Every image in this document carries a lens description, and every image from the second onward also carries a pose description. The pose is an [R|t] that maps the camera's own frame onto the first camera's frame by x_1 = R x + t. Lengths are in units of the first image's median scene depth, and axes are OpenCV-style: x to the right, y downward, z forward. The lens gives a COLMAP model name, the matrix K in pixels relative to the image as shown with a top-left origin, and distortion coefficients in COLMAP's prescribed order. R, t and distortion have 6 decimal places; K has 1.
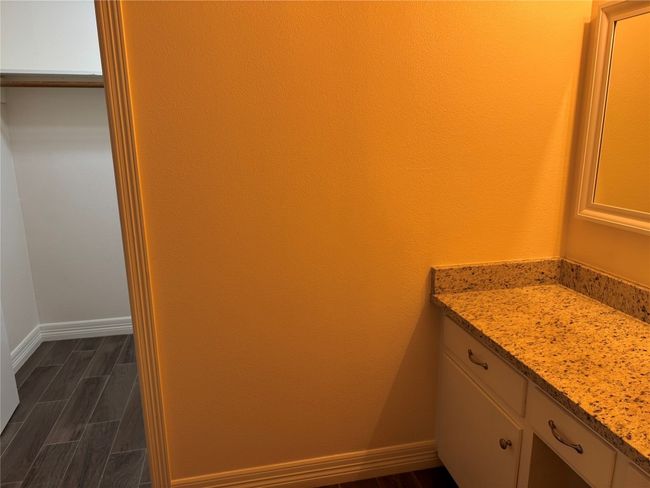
lens RADIAL K [[458.4, 0, 325.0], [0, 458.4, 241.2], [0, 0, 1]] dist [0.002507, -0.005722]
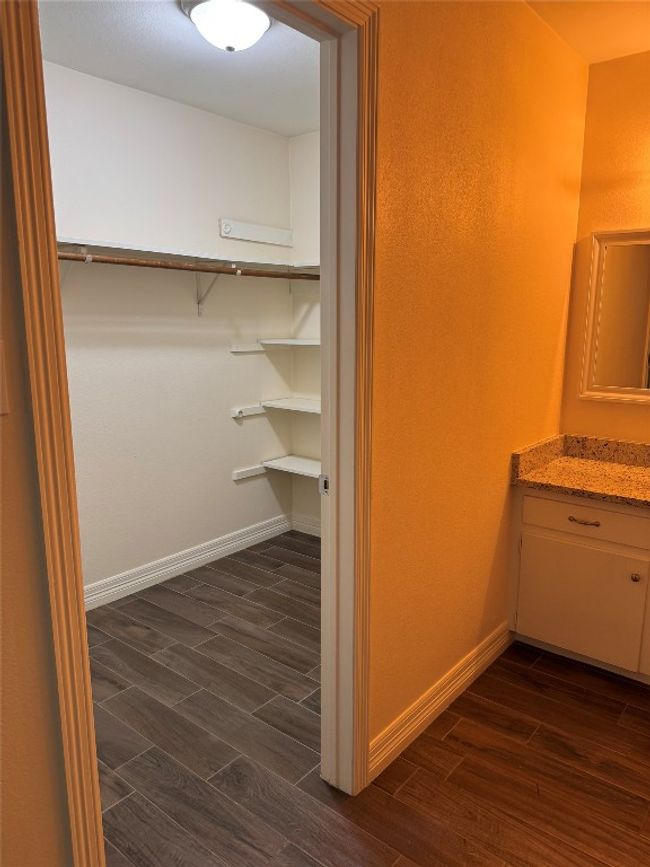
lens RADIAL K [[611.4, 0, 330.5], [0, 611.4, 432.1], [0, 0, 1]] dist [0.002507, -0.005722]
pose [[0.790468, -0.104142, 0.603584, -0.984162], [0.134470, 0.990904, -0.005135, -0.044462], [-0.597560, 0.085223, 0.797283, 0.104238]]
